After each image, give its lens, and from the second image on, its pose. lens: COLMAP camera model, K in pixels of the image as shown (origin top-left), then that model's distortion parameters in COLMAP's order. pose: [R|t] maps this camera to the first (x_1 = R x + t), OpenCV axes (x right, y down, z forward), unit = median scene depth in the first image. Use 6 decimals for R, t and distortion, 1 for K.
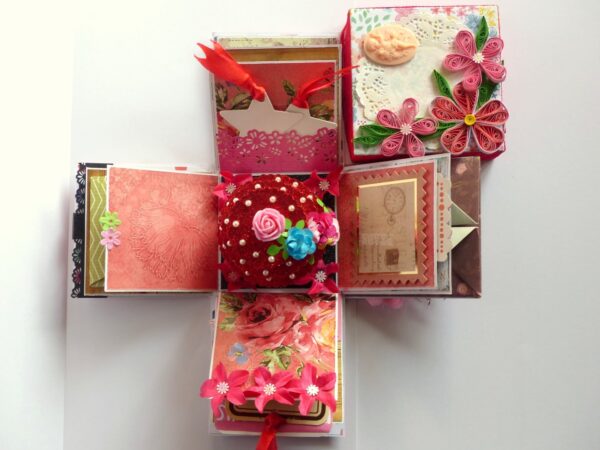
lens RADIAL K [[785.5, 0, 300.0], [0, 785.5, 225.0], [0, 0, 1]] dist [-0.028870, -0.009129]
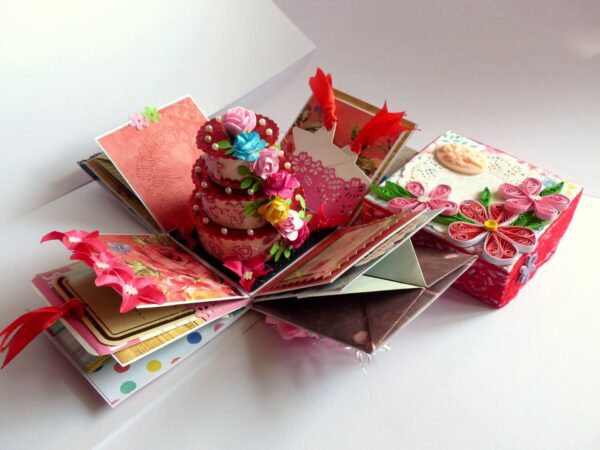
lens RADIAL K [[613.4, 0, 300.0], [0, 613.4, 225.0], [0, 0, 1]] dist [-0.035946, -0.006334]
pose [[0.724044, 0.446659, -0.525601, 0.416341], [-0.686485, 0.540745, -0.486141, 0.340633], [0.067077, 0.712804, 0.698148, 0.501454]]
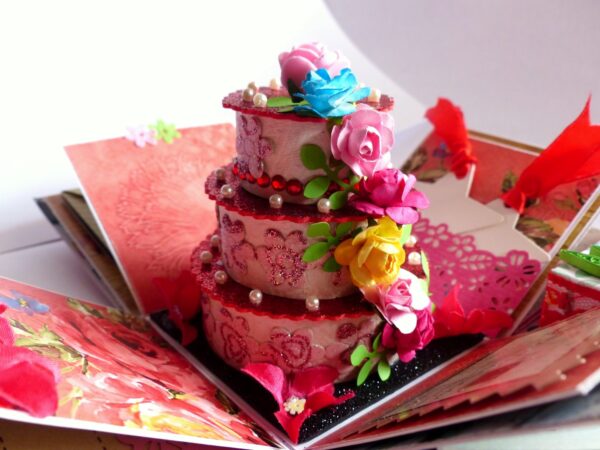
lens RADIAL K [[613.4, 0, 300.0], [0, 613.4, 225.0], [0, 0, 1]] dist [-0.035946, -0.006334]
pose [[0.634459, 0.315335, -0.705709, 0.219003], [-0.772354, 0.294678, -0.562703, 0.215357], [0.030517, 0.902069, 0.430511, 0.816042]]
